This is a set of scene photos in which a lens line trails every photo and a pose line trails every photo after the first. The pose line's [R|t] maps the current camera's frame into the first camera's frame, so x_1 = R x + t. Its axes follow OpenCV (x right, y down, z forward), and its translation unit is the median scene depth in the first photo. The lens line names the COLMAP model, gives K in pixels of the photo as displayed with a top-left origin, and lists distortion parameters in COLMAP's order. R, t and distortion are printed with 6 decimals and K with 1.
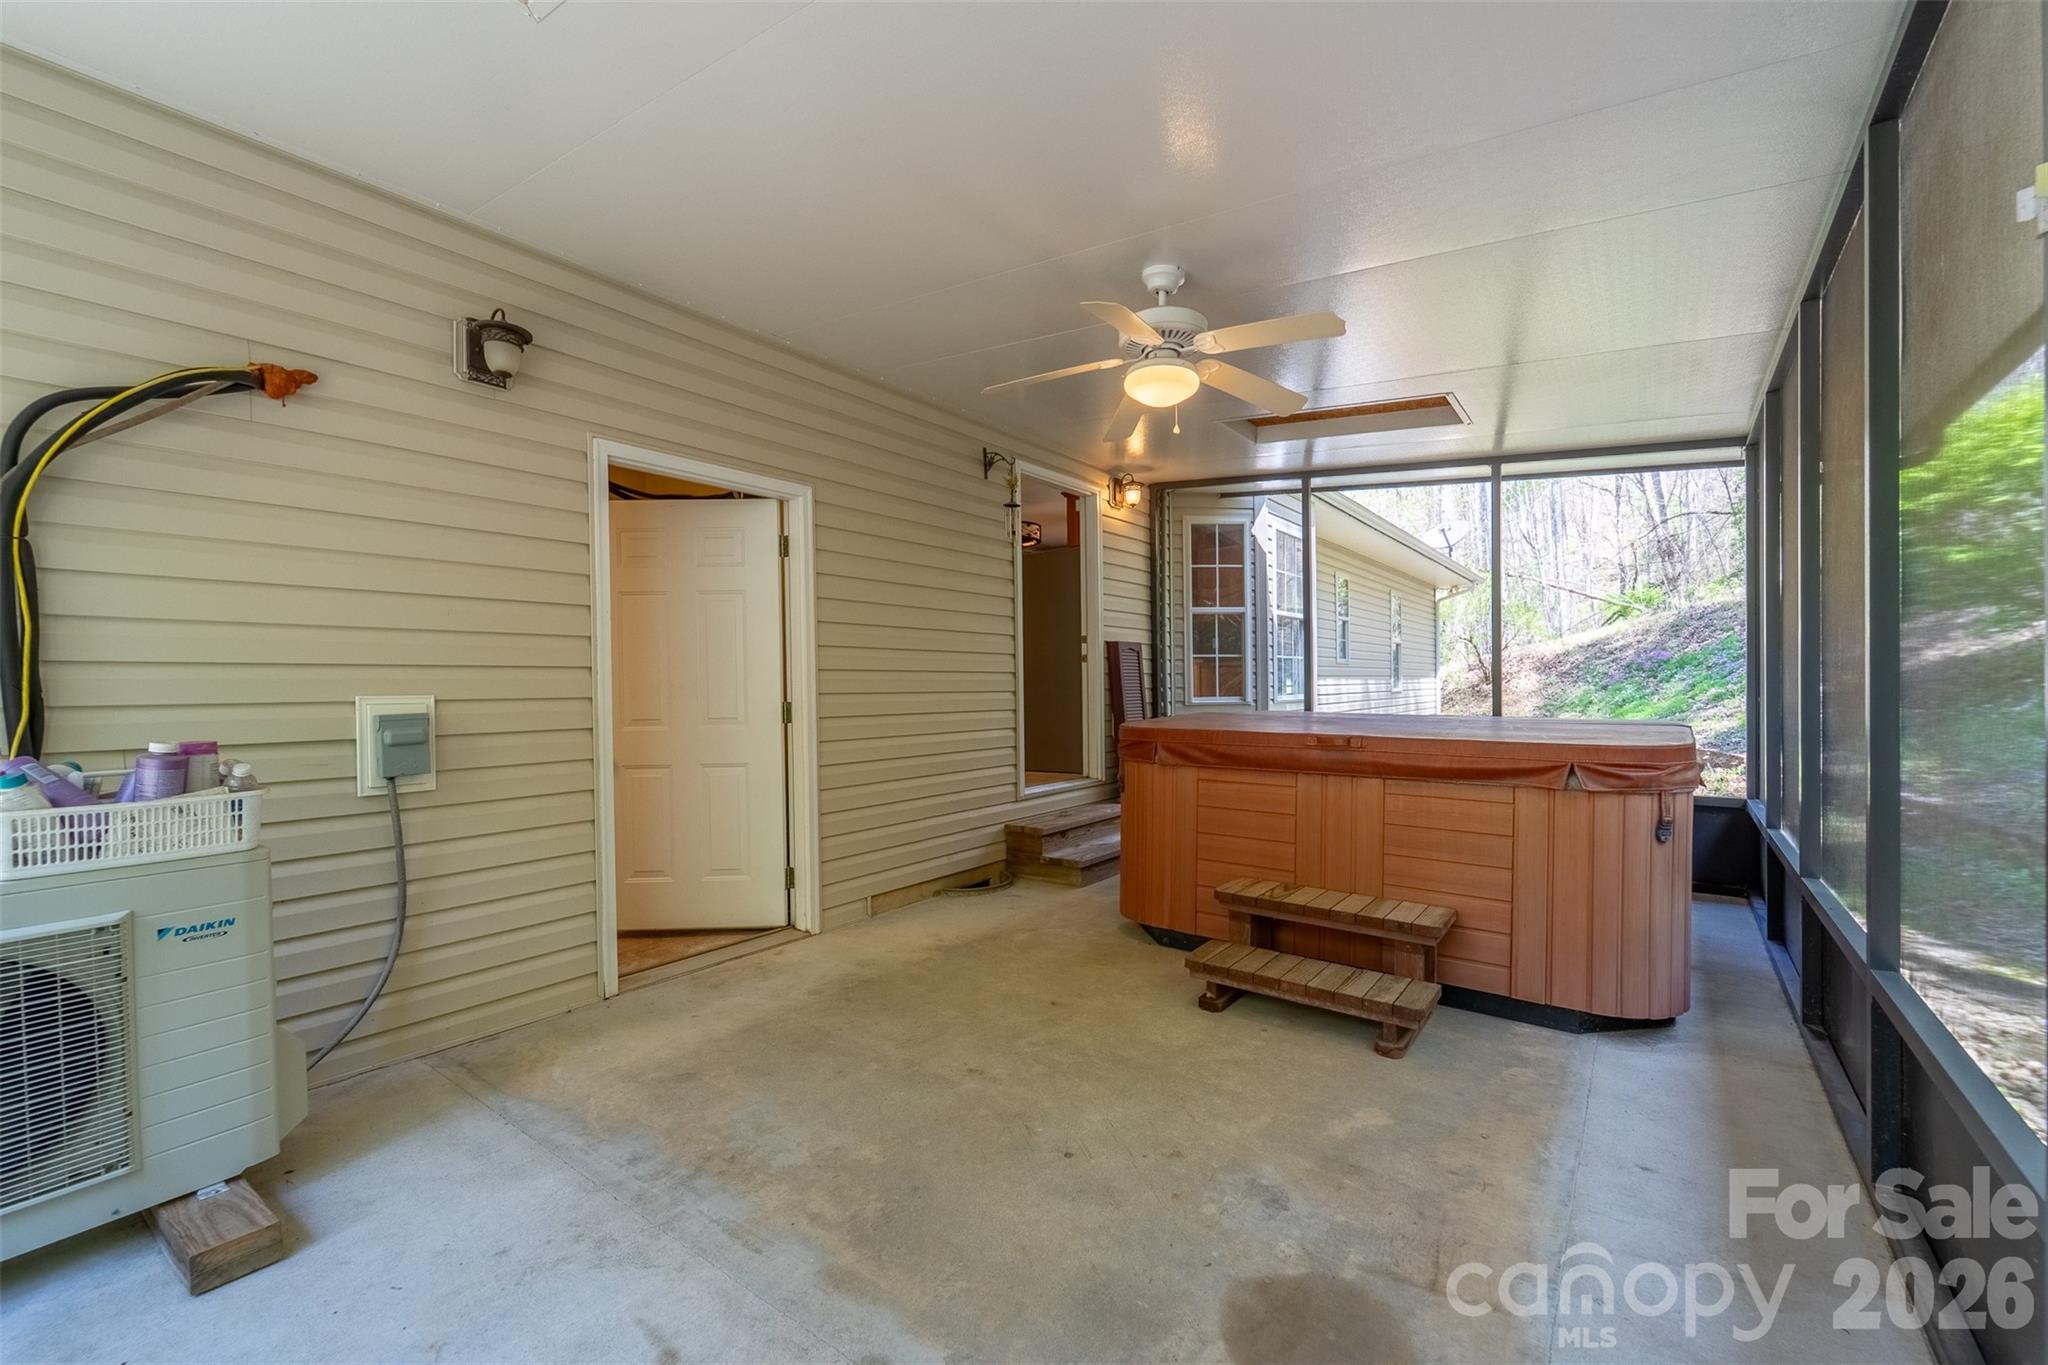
lens RADIAL K [[788.0, 0, 1024.0], [0, 788.0, 682.5], [0, 0, 1]] dist [0.000131, -0.000033]
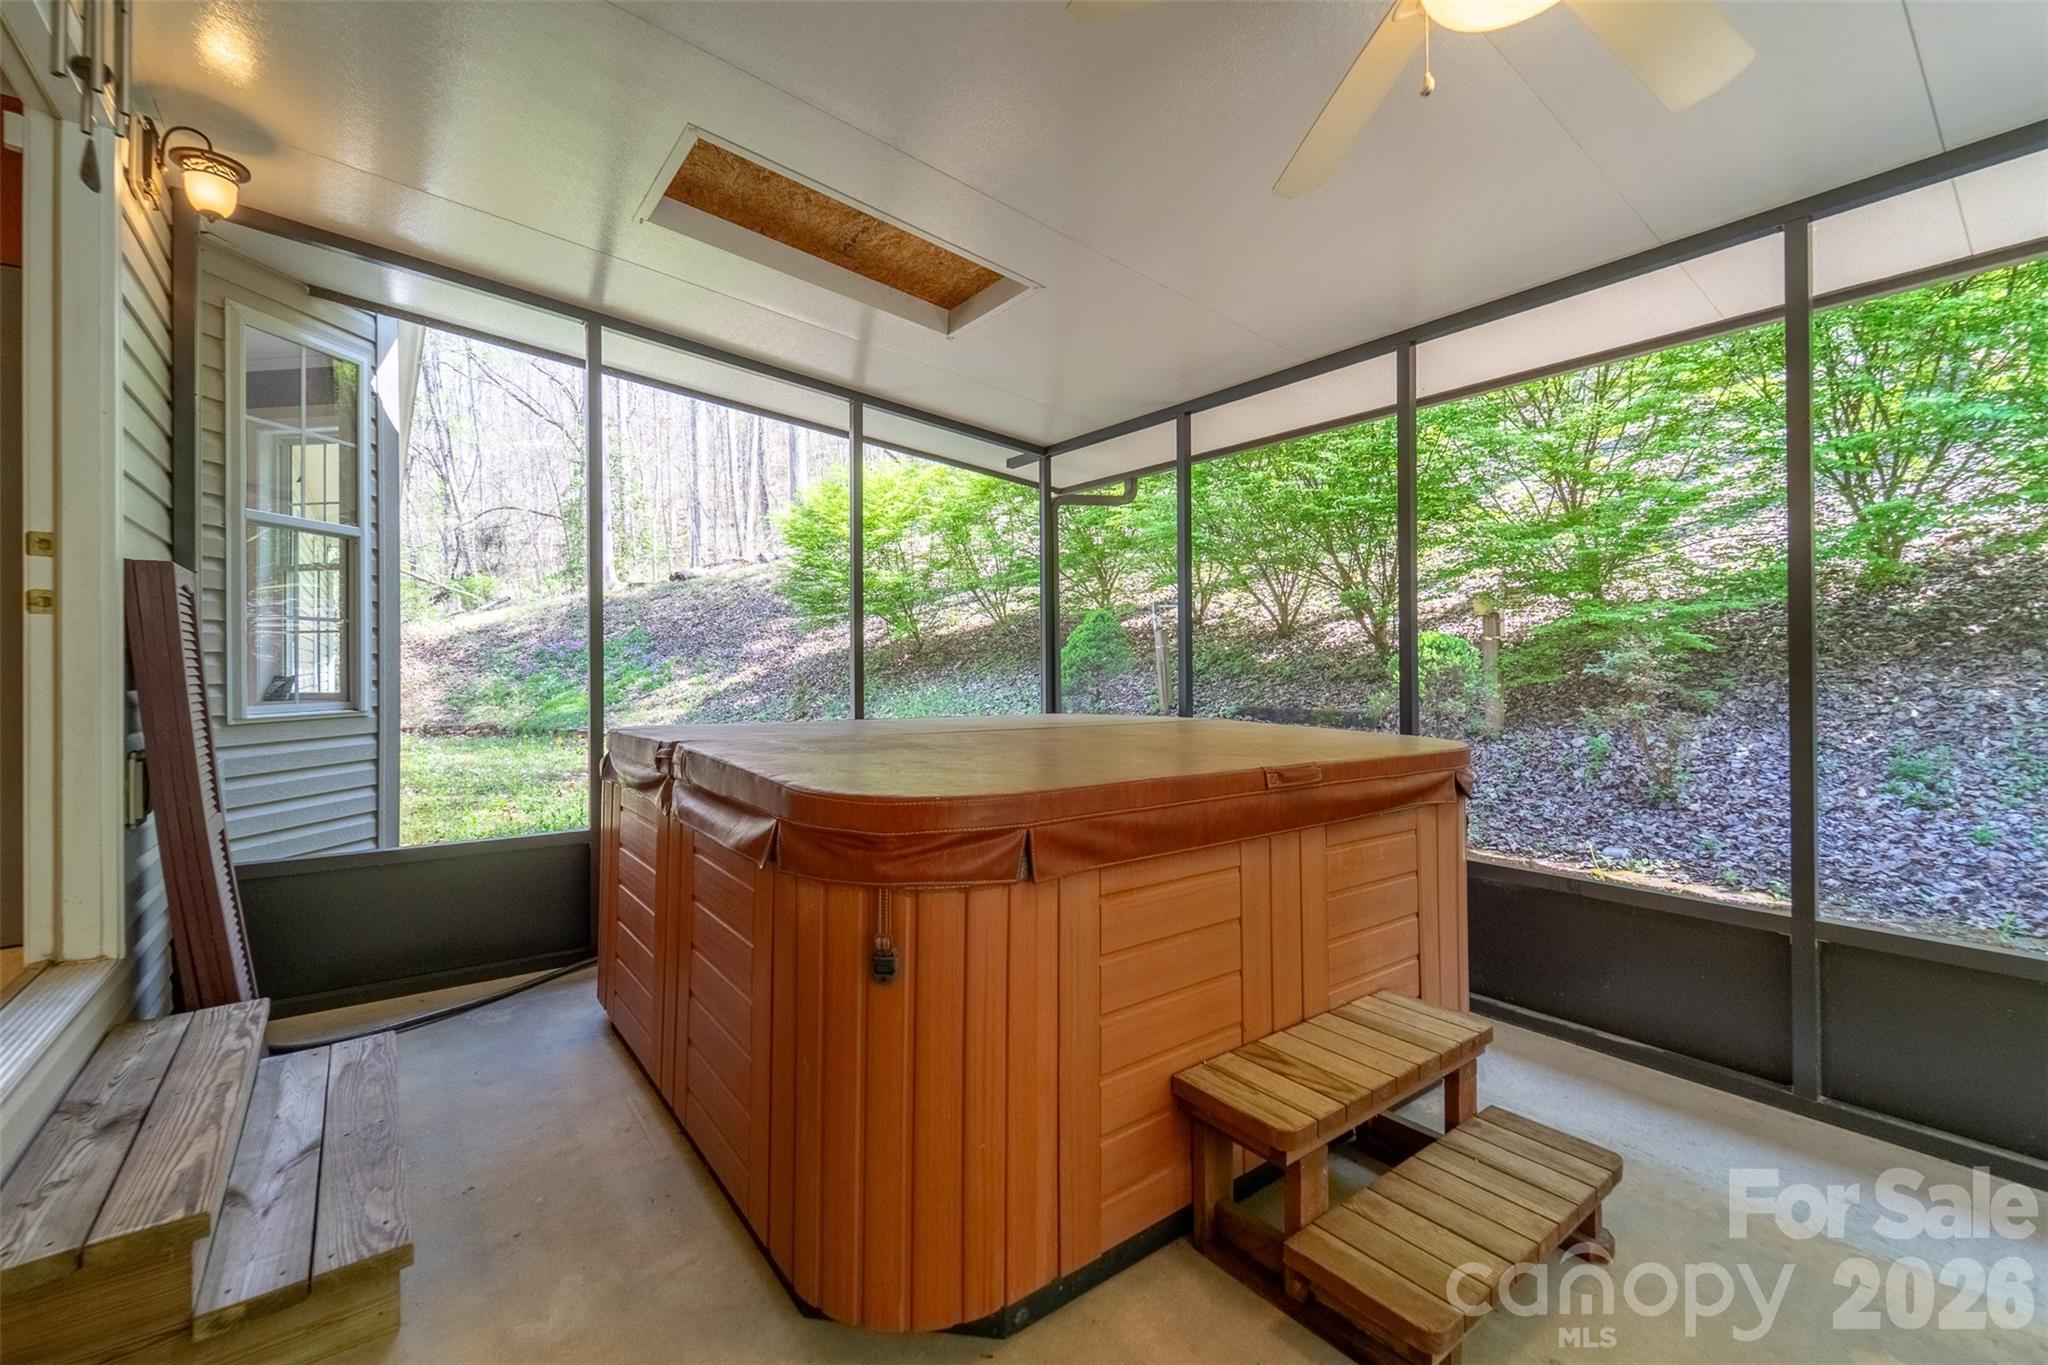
lens RADIAL K [[845.1, 0, 1038.2], [0, 845.1, 659.6], [0, 0, 1]] dist [0.000771, -0.000083]
pose [[0.295009, 0.016440, 0.955353, -0.249214], [-0.002954, 0.999863, -0.016294, -0.002785], [-0.955490, 0.001984, 0.295017, 0.897047]]
